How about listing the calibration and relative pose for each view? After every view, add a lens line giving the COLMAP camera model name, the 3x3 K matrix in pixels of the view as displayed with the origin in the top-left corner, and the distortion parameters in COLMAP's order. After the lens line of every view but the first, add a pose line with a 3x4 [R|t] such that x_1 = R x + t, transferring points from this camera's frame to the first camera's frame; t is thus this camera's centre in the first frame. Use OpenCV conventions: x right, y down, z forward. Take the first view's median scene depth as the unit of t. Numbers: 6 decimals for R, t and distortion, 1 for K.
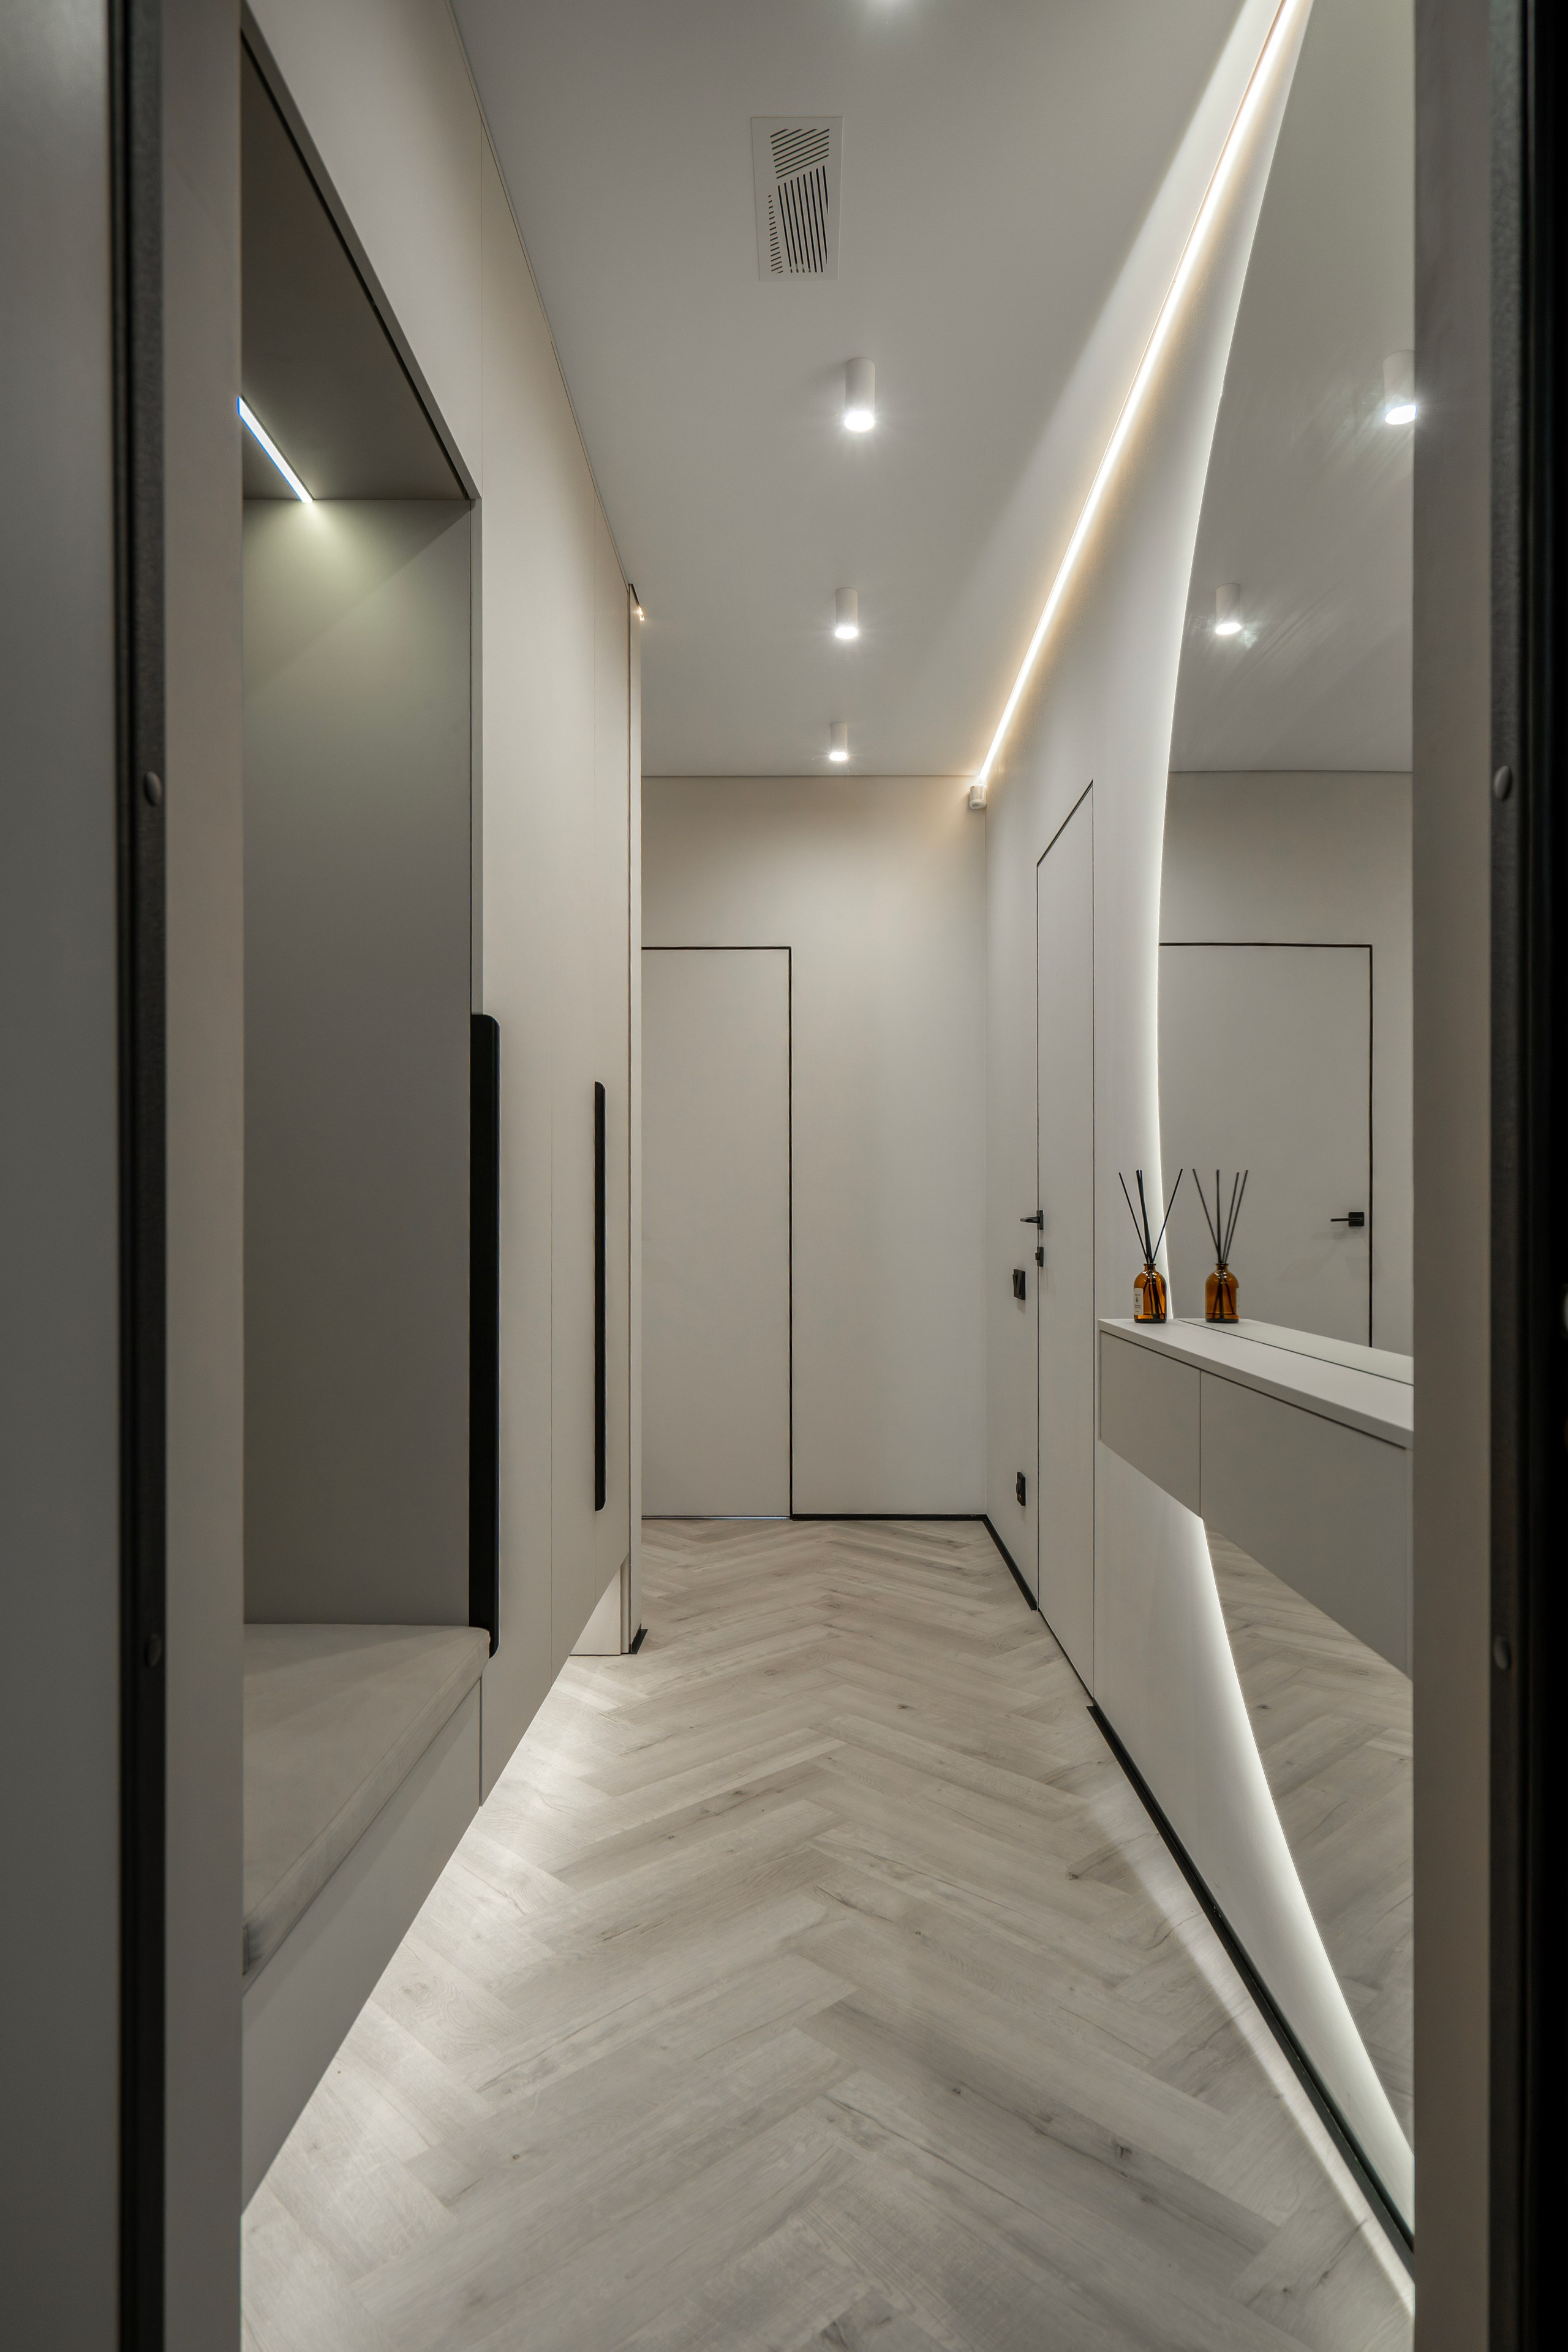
lens RADIAL K [[1210.9, 0, 780.2], [0, 1210.9, 1187.3], [0, 0, 1]] dist [0.000351, 0.000150]
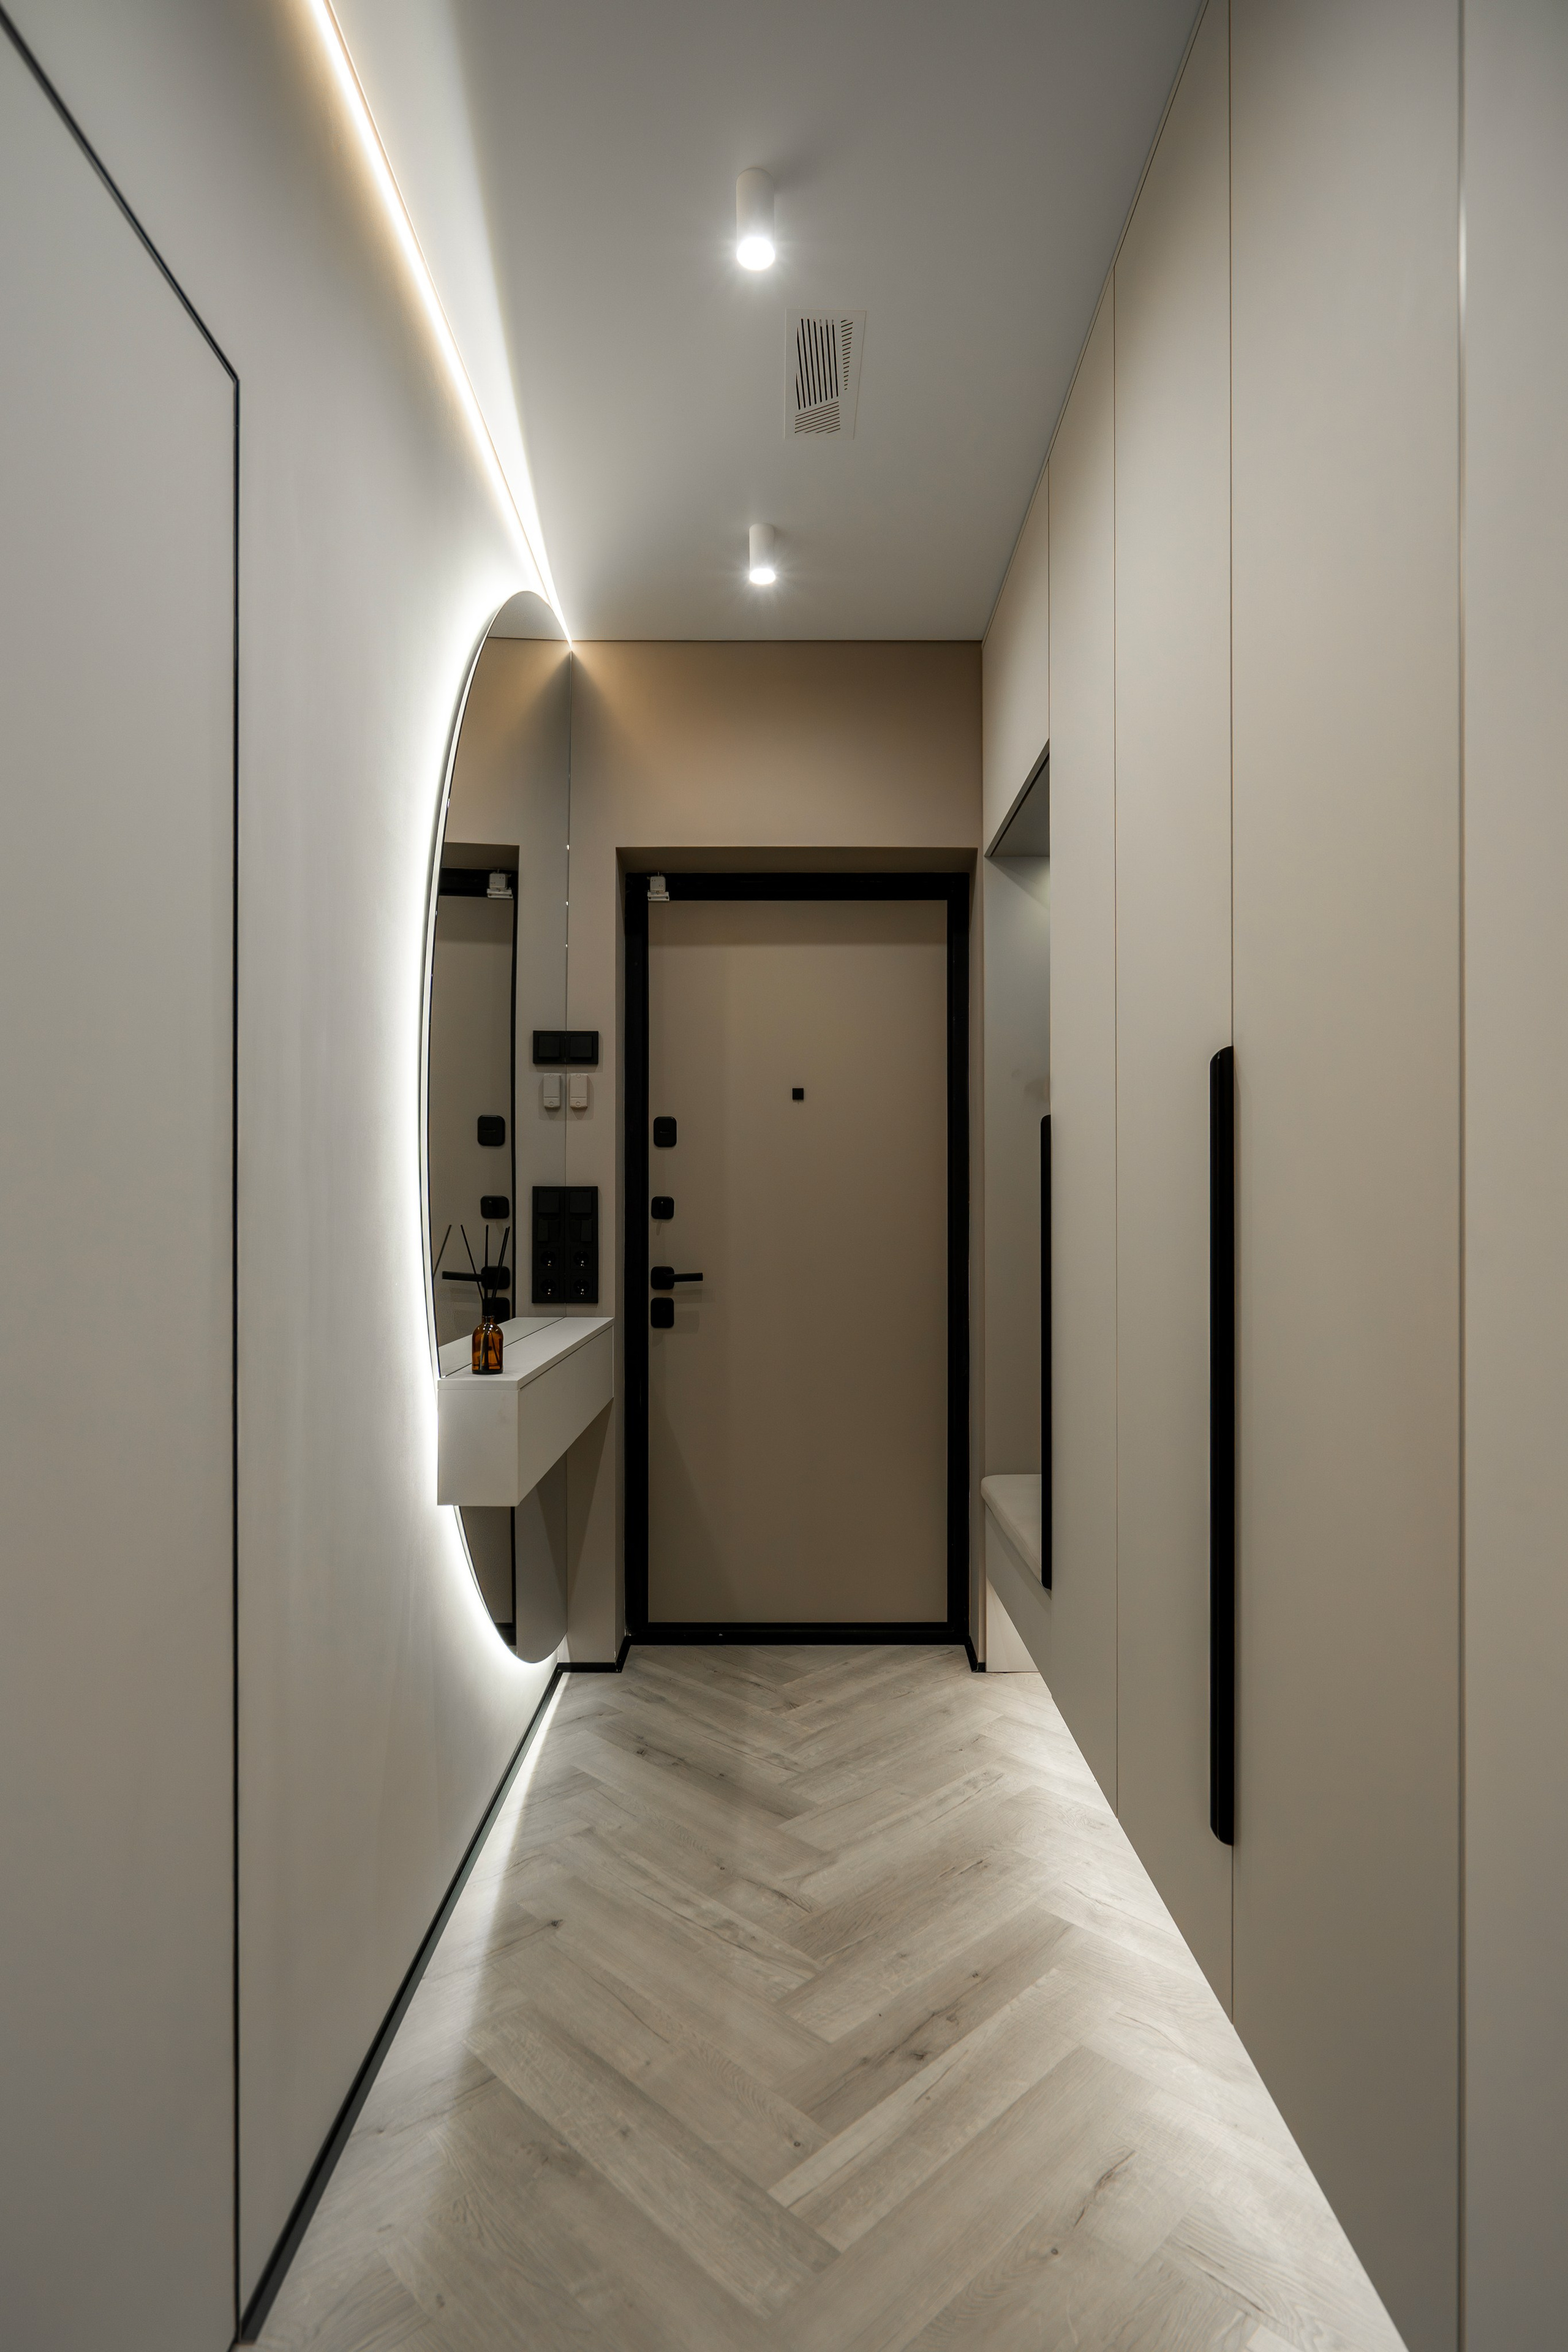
lens RADIAL K [[1134.5, 0, 779.9], [0, 1134.5, 1182.4], [0, 0, 1]] dist [-0.008546, -0.000008]
pose [[-0.999625, -0.000215, -0.027382, 0.083575], [0.001172, 0.998716, -0.050642, -0.002320], [0.027358, -0.050655, -0.998341, 2.038642]]
